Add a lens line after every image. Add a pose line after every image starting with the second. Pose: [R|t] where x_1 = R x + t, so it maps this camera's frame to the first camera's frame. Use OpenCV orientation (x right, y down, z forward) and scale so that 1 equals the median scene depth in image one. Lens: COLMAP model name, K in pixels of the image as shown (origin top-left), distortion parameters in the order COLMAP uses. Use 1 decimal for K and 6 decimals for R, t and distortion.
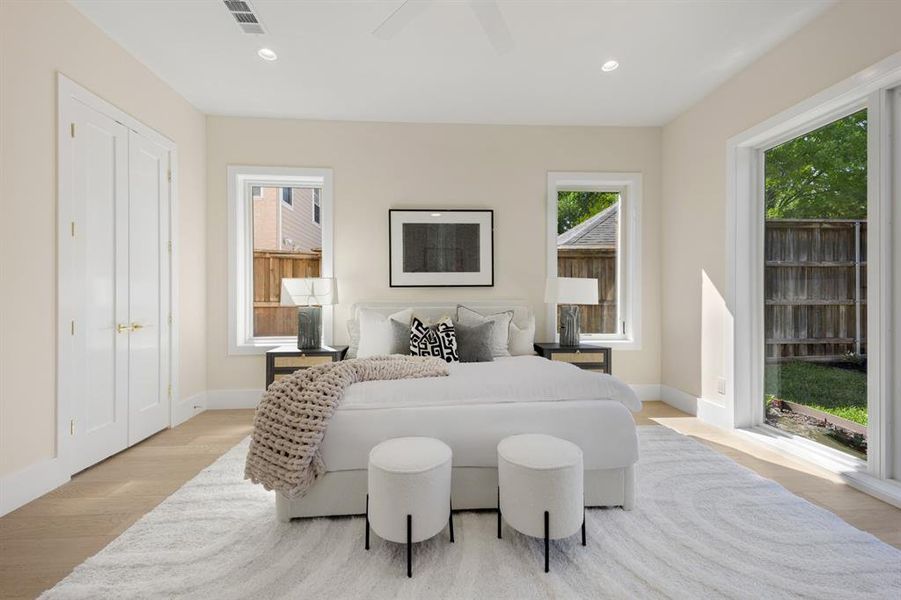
lens RADIAL K [[367.1, 0, 447.7], [0, 367.1, 298.6], [0, 0, 1]] dist [0.017080, -0.000233]
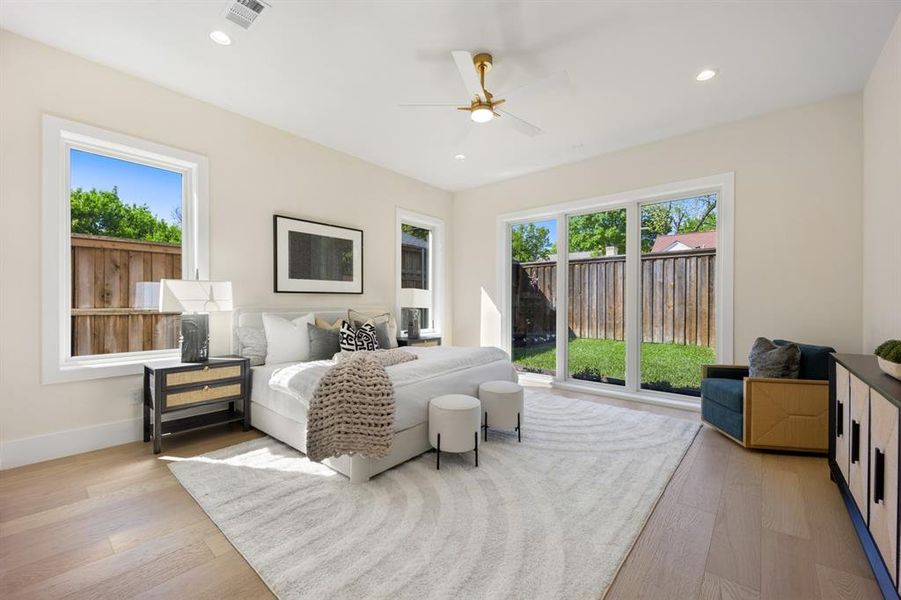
lens RADIAL K [[358.7, 0, 448.6], [0, 358.7, 302.3], [0, 0, 1]] dist [0.014093, -0.000358]
pose [[0.696772, 0.003127, 0.717286, -0.580009], [-0.000788, 0.999993, -0.003594, -0.001324], [-0.717292, 0.001939, 0.696770, -0.025653]]
